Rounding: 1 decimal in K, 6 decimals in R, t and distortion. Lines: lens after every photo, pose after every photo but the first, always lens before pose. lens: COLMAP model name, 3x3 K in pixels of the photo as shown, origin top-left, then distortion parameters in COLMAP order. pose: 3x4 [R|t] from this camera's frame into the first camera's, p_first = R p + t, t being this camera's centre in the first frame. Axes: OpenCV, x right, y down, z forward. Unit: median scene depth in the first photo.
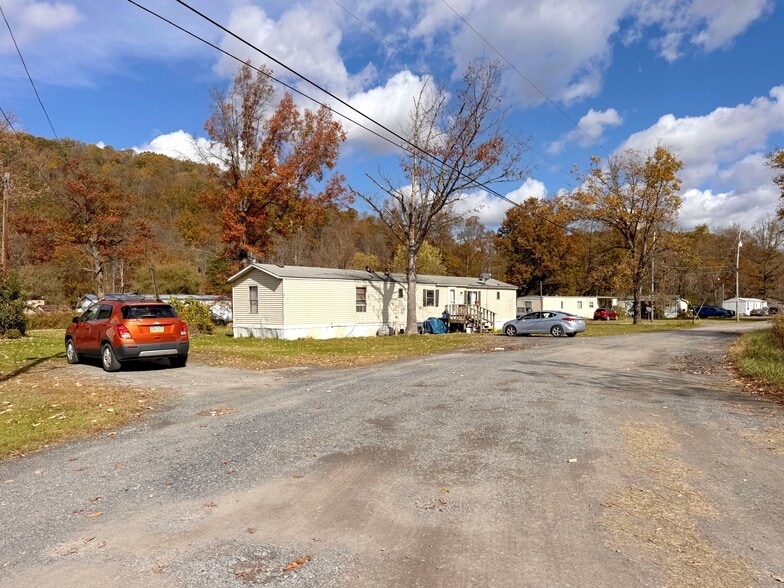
lens RADIAL K [[603.1, 0, 392.0], [0, 603.1, 294.0], [0, 0, 1]] dist [0.131273, -0.220604]
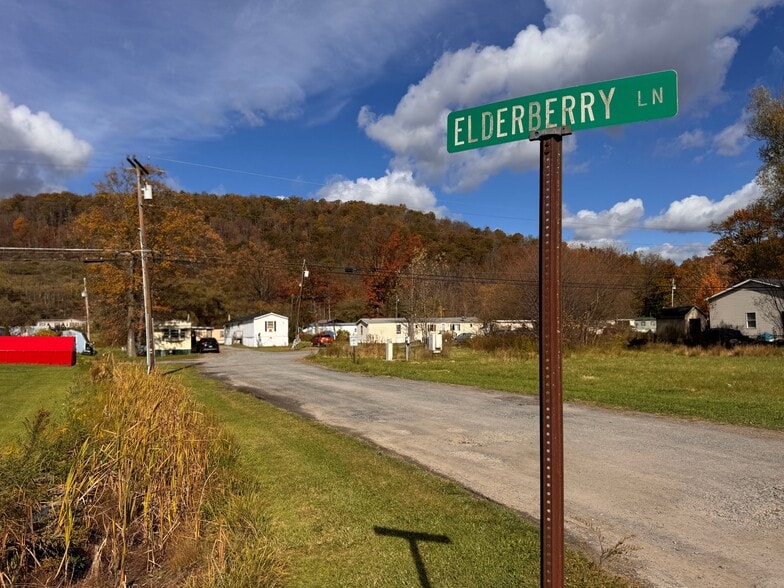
lens RADIAL K [[603.1, 0, 392.0], [0, 603.1, 294.0], [0, 0, 1]] dist [0.131273, -0.220604]
pose [[0.947921, -0.029303, -0.317156, 0.785392], [0.022940, 0.999454, -0.023780, -0.086832], [0.317680, 0.015266, 0.948075, -1.632729]]
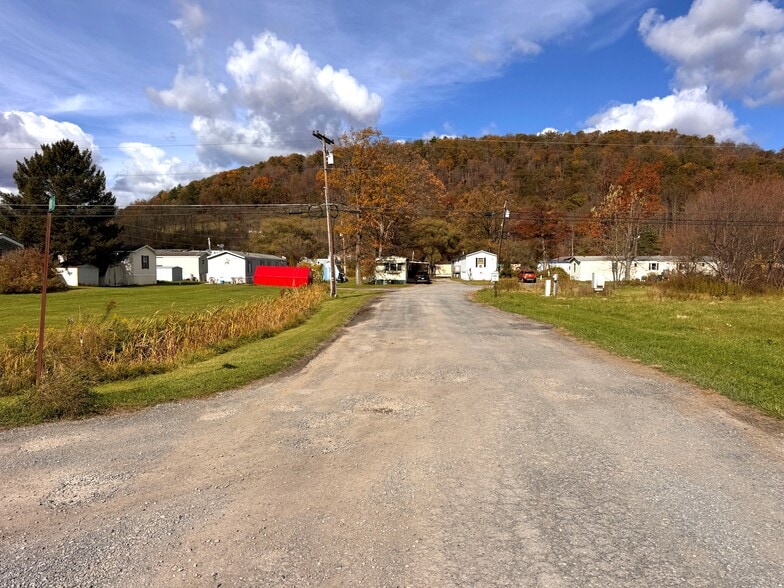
lens RADIAL K [[603.1, 0, 392.0], [0, 603.1, 294.0], [0, 0, 1]] dist [0.131273, -0.220604]
pose [[0.691752, 0.040038, -0.721024, 1.221069], [0.018131, 0.997184, 0.072768, -0.089148], [0.721908, -0.063411, 0.689078, -1.632922]]
